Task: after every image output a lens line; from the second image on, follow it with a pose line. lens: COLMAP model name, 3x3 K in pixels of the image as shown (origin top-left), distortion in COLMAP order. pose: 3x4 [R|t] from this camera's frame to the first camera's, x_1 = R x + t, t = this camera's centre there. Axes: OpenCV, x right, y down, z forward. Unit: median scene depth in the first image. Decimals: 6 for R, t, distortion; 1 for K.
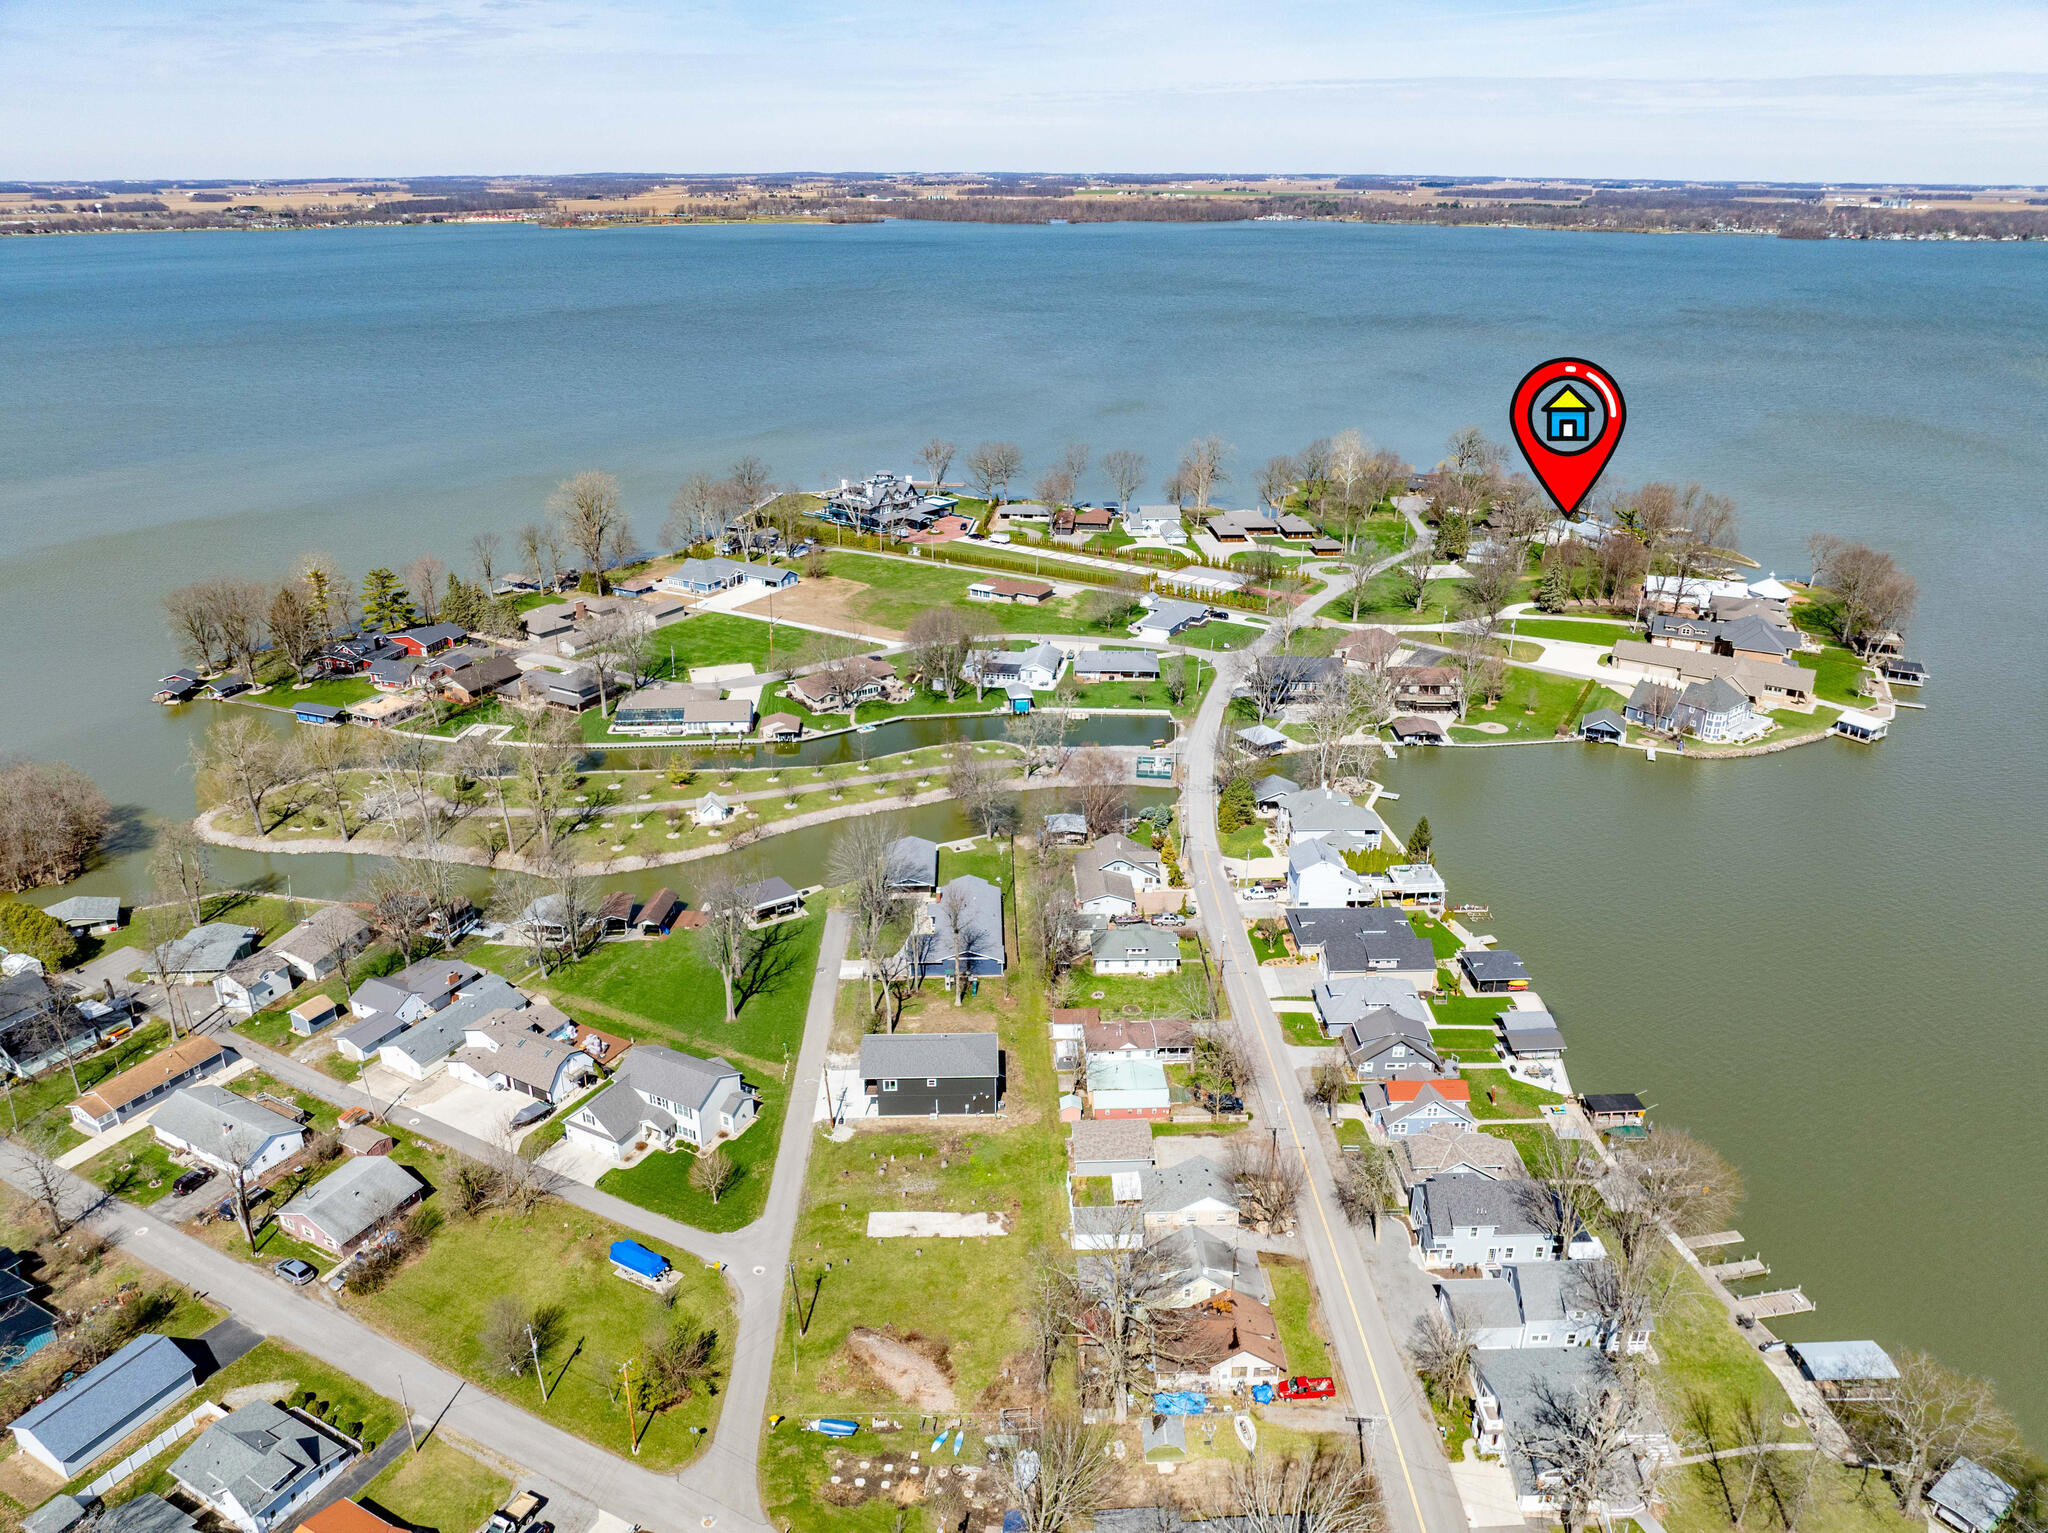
lens RADIAL K [[1443.3, 0, 1024.0], [0, 1443.3, 766.5], [0, 0, 1]] dist [-0.033036, 0.007941]
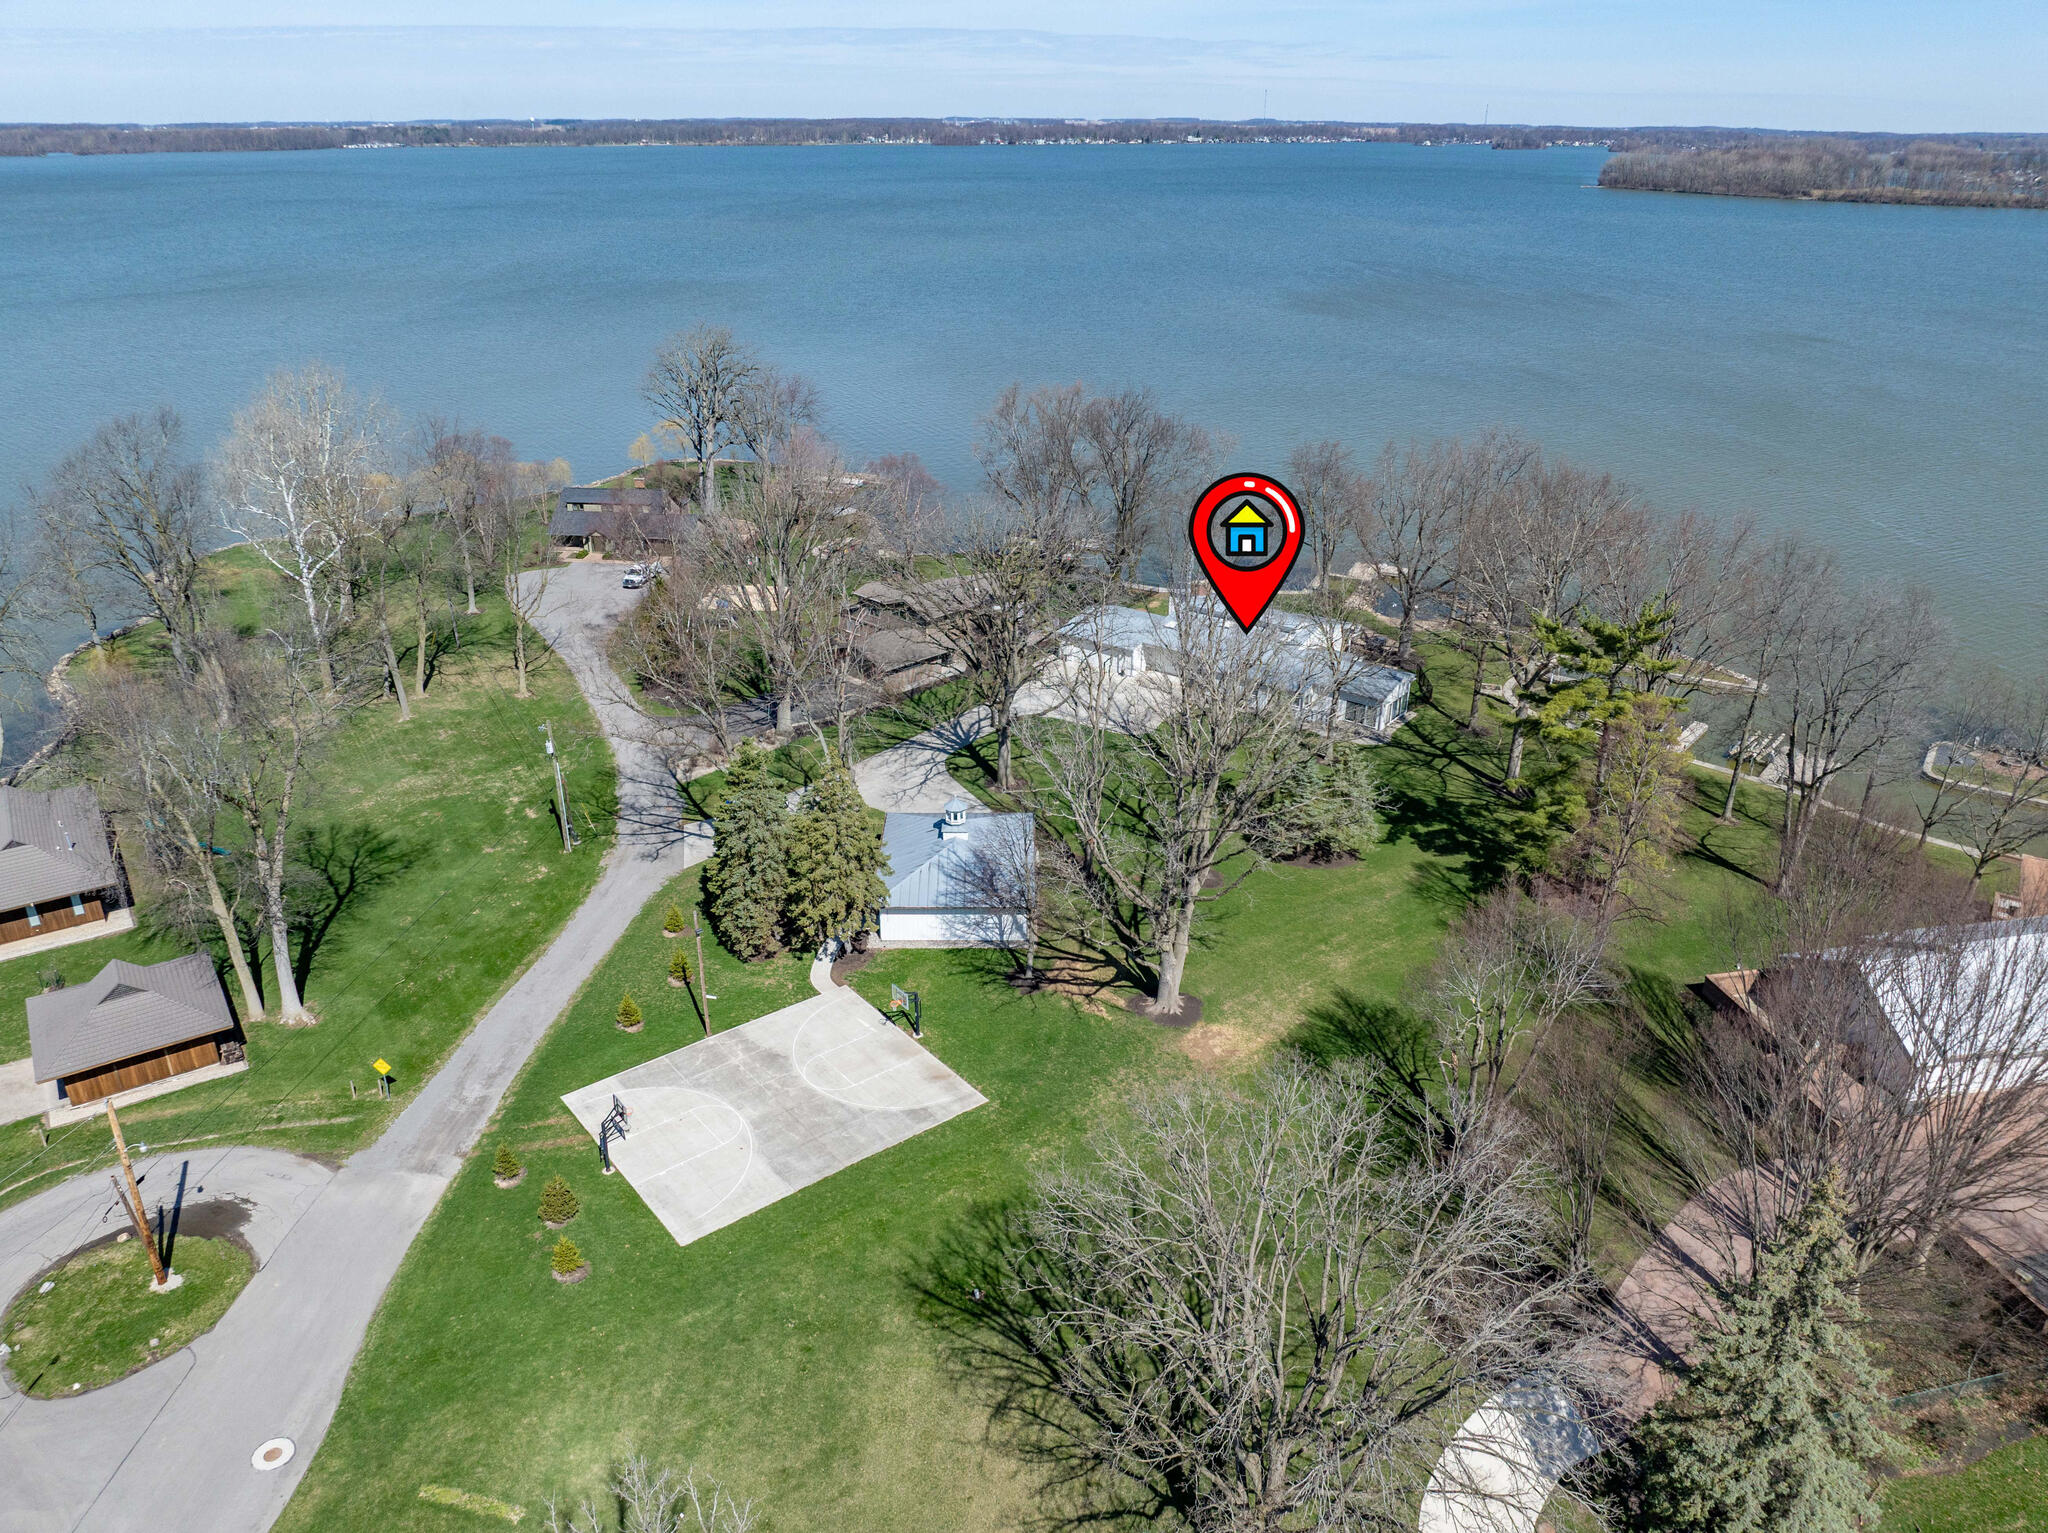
lens RADIAL K [[1443.3, 0, 1024.0], [0, 1443.3, 766.5], [0, 0, 1]] dist [-0.033036, 0.007941]
pose [[0.854860, -0.213733, 0.472793, 0.041312], [0.199920, 0.976542, 0.079982, -0.031655], [-0.478797, 0.026147, 0.877536, 0.143344]]
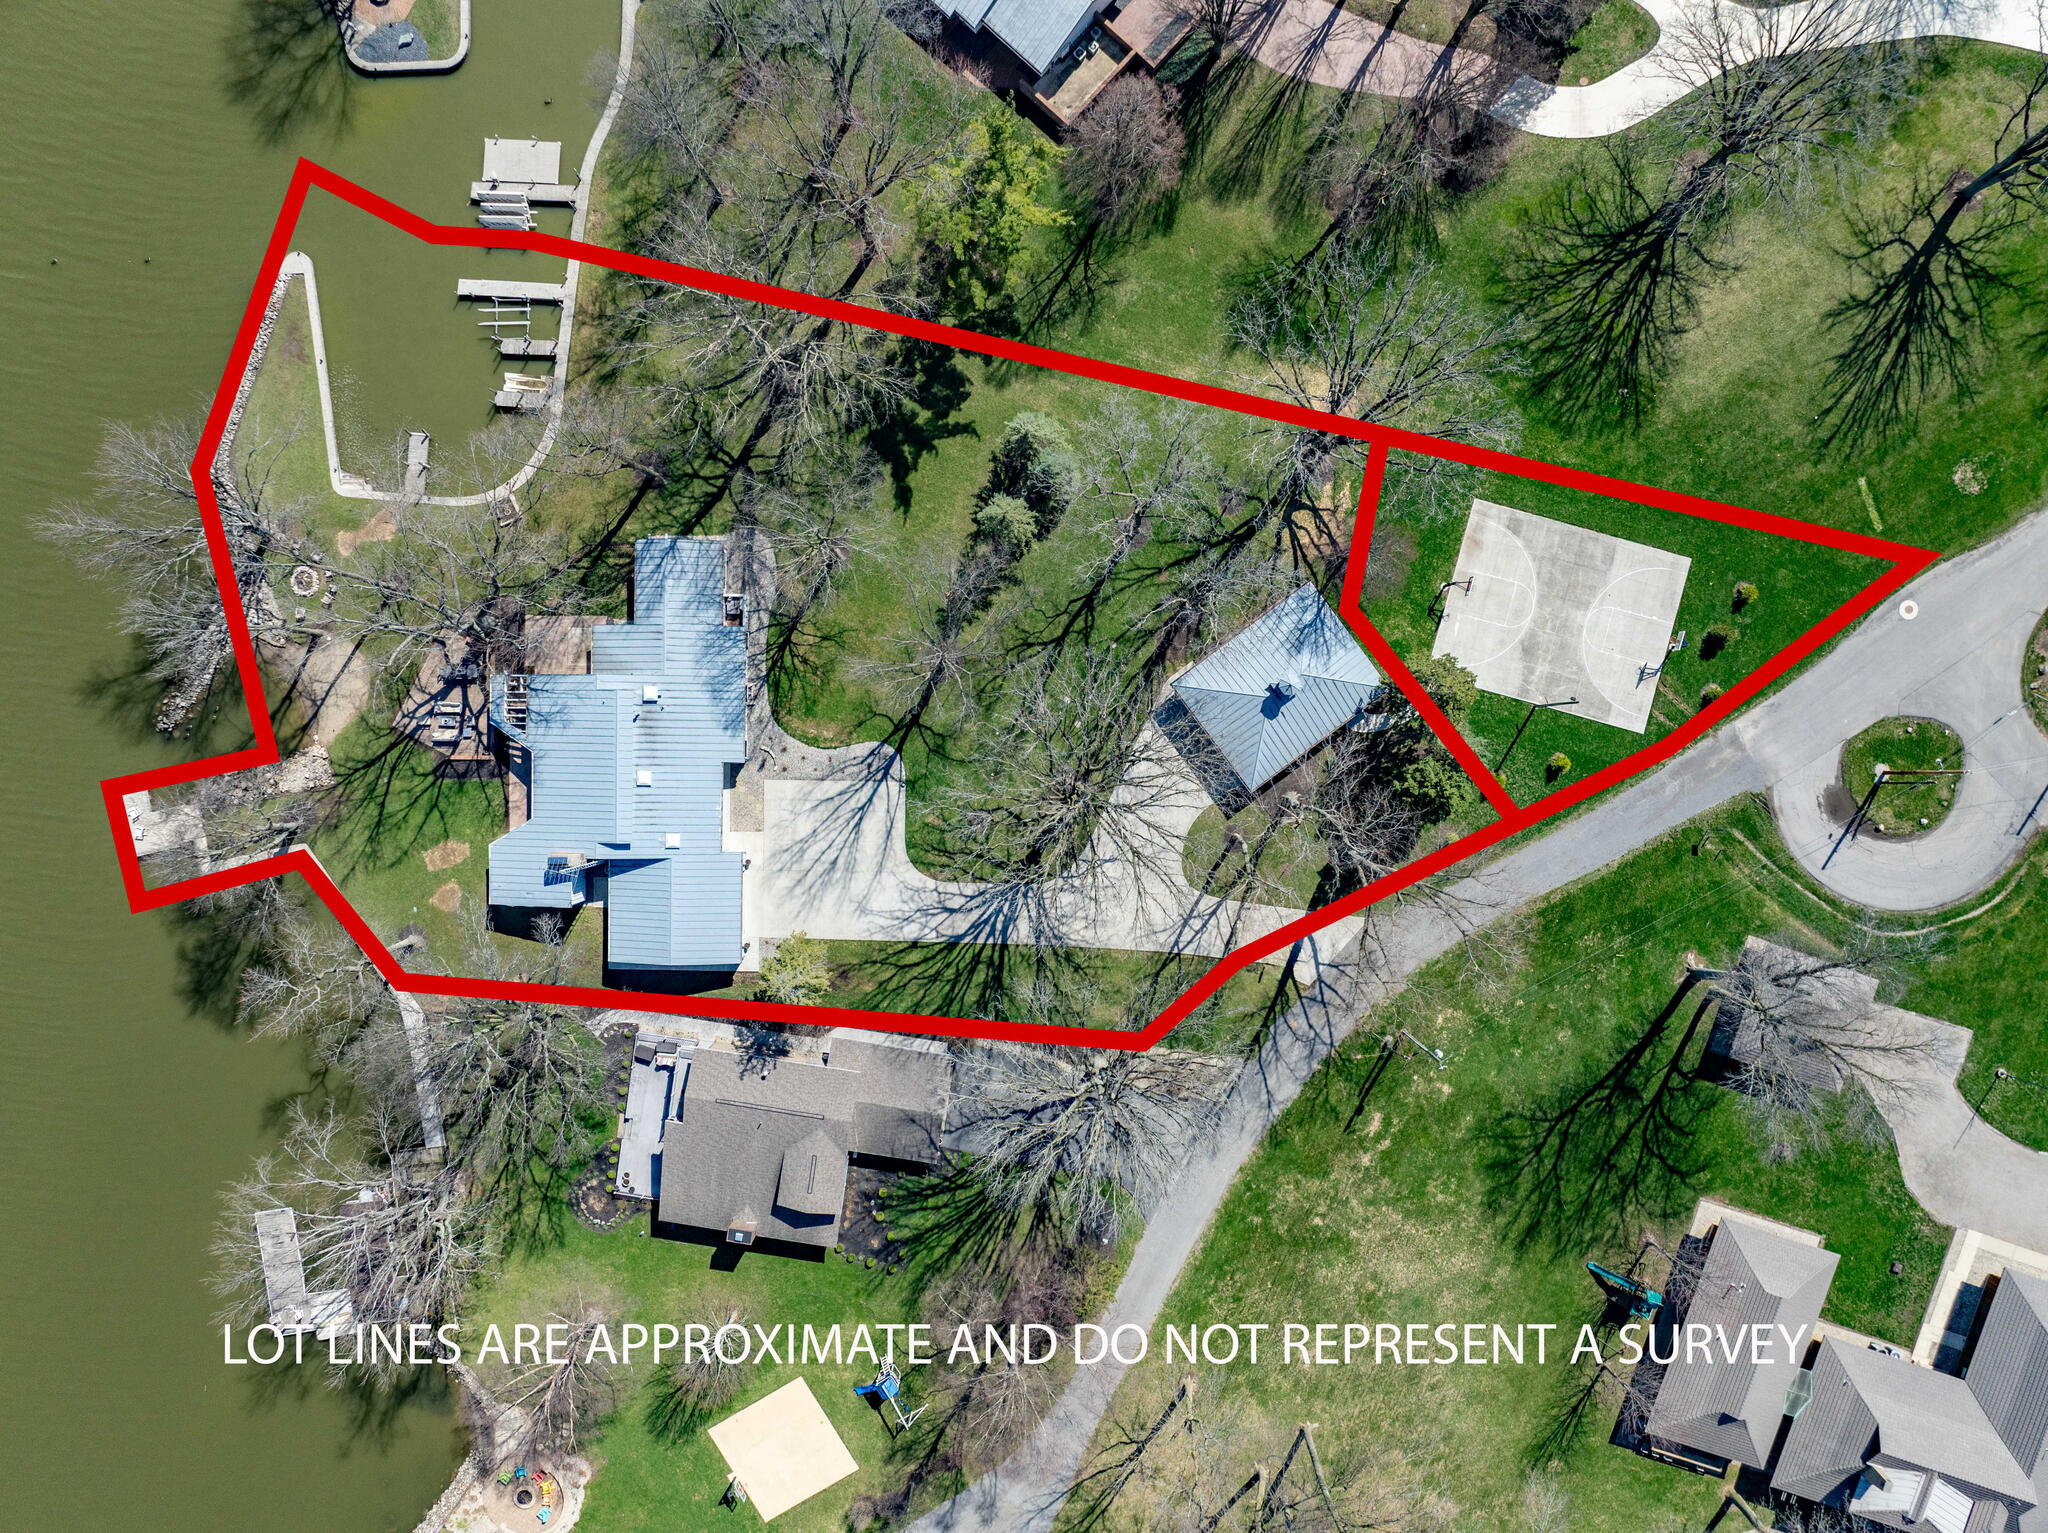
lens RADIAL K [[1443.3, 0, 1024.0], [0, 1443.3, 766.5], [0, 0, 1]] dist [-0.033036, 0.007941]
pose [[-0.925565, -0.378585, -0.001495, 0.063253], [0.152902, -0.377422, 0.913331, -0.068498], [-0.346338, 0.845119, 0.407215, 0.164076]]
